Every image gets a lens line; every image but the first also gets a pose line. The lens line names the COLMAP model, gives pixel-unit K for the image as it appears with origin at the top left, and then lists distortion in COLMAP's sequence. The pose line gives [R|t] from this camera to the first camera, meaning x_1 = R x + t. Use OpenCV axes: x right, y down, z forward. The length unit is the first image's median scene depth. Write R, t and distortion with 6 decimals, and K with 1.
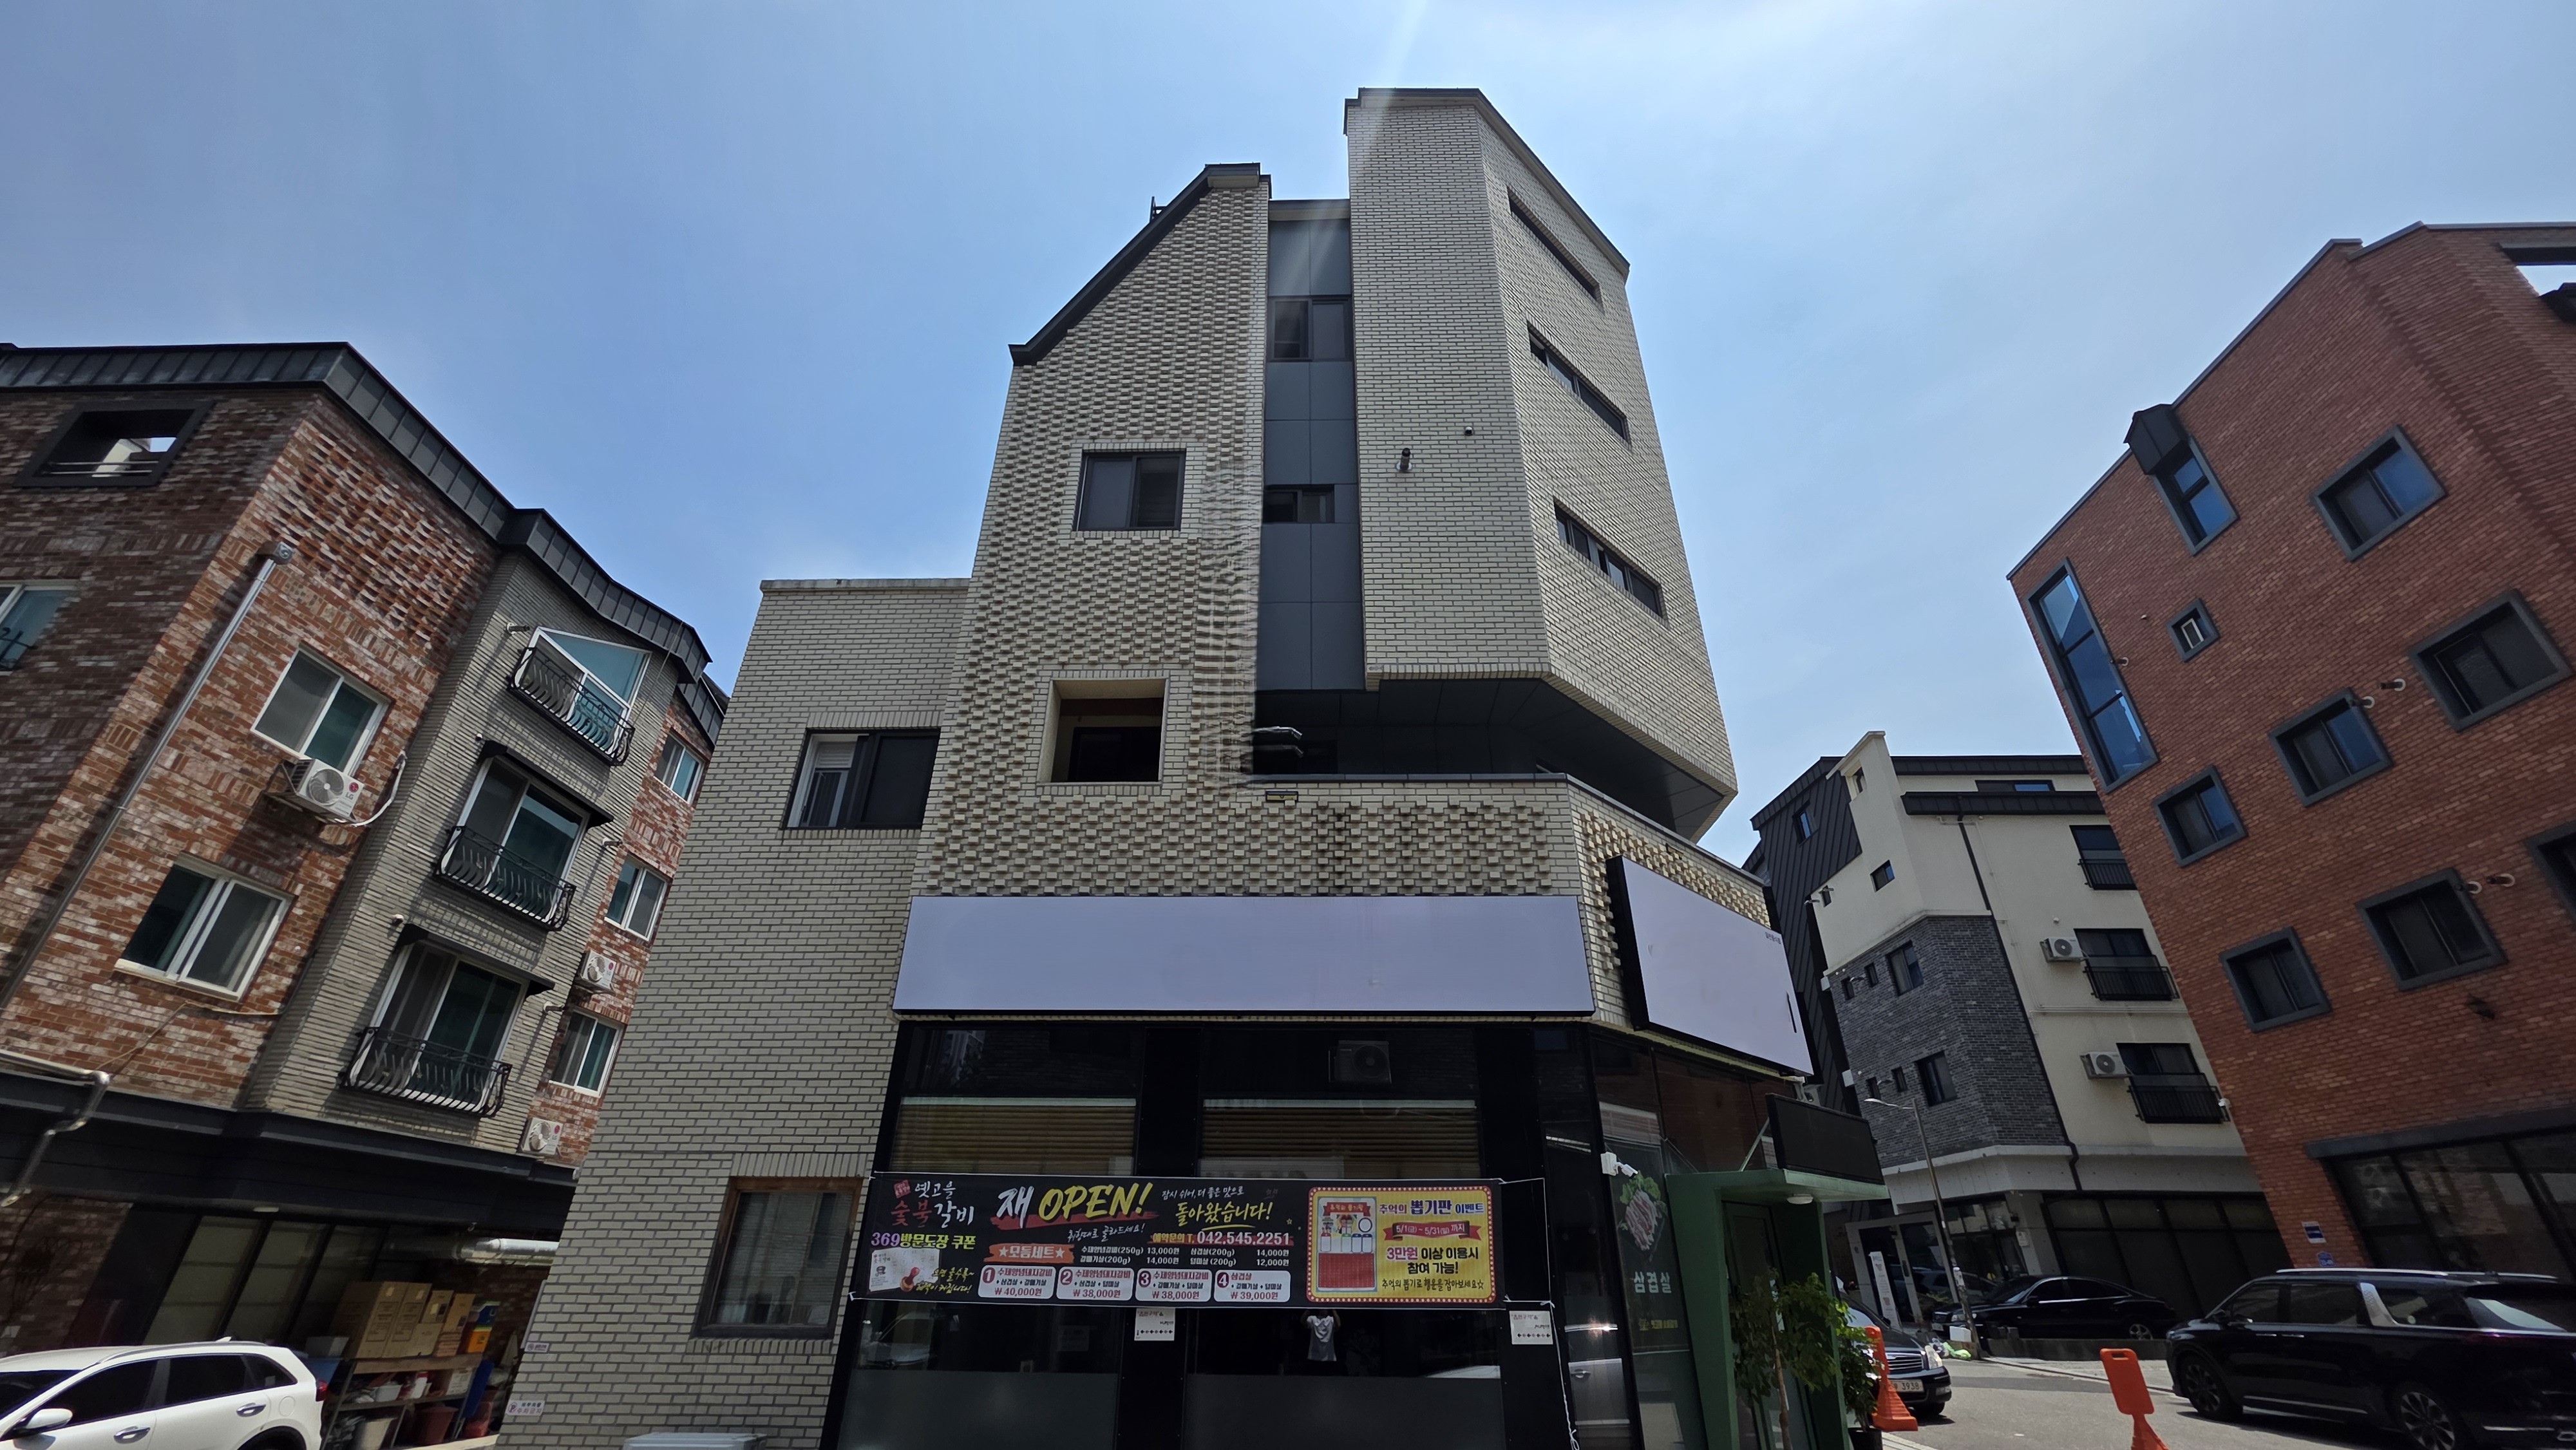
lens RADIAL K [[1019.7, 0, 1291.7], [0, 1019.7, 722.5], [0, 0, 1]] dist [0.002816, 0.000333]
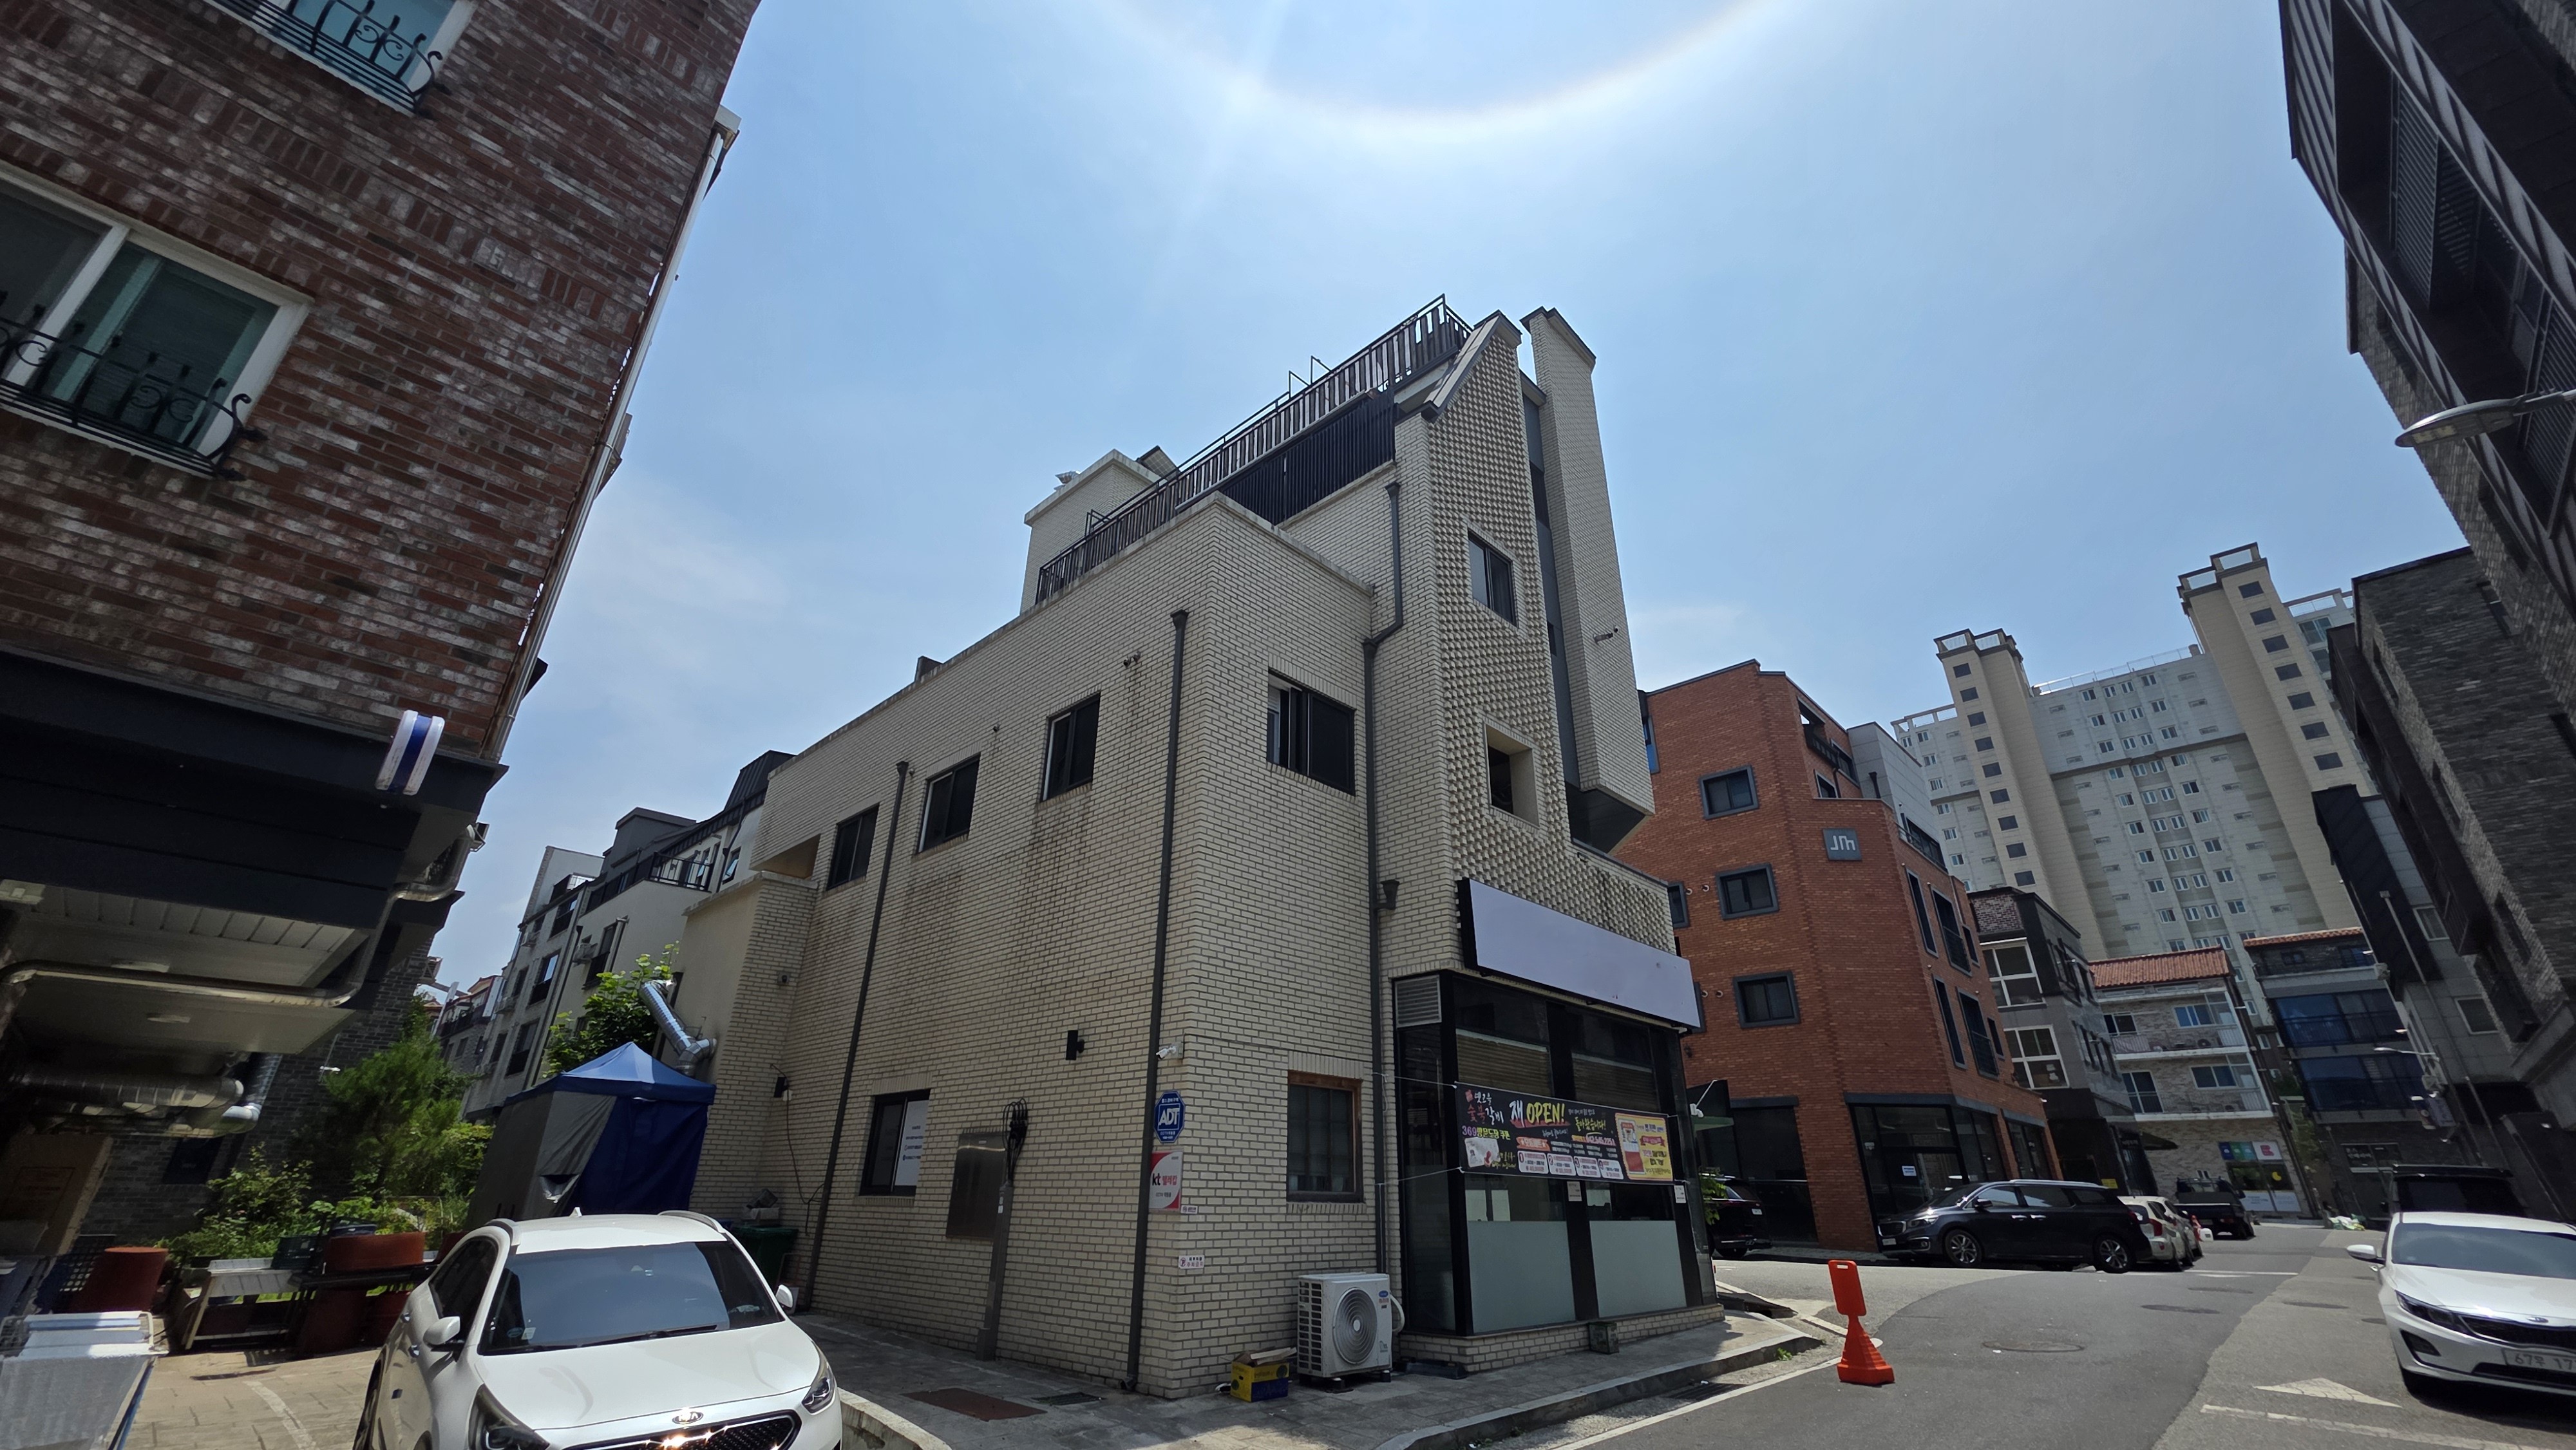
lens RADIAL K [[1019.7, 0, 1298.7], [0, 1019.7, 728.9], [0, 0, 1]] dist [0.002816, 0.000333]
pose [[0.670187, 0.310679, 0.674038, -1.629298], [-0.364071, 0.929015, -0.066213, 0.177091], [-0.646762, -0.201023, 0.735723, 0.245667]]
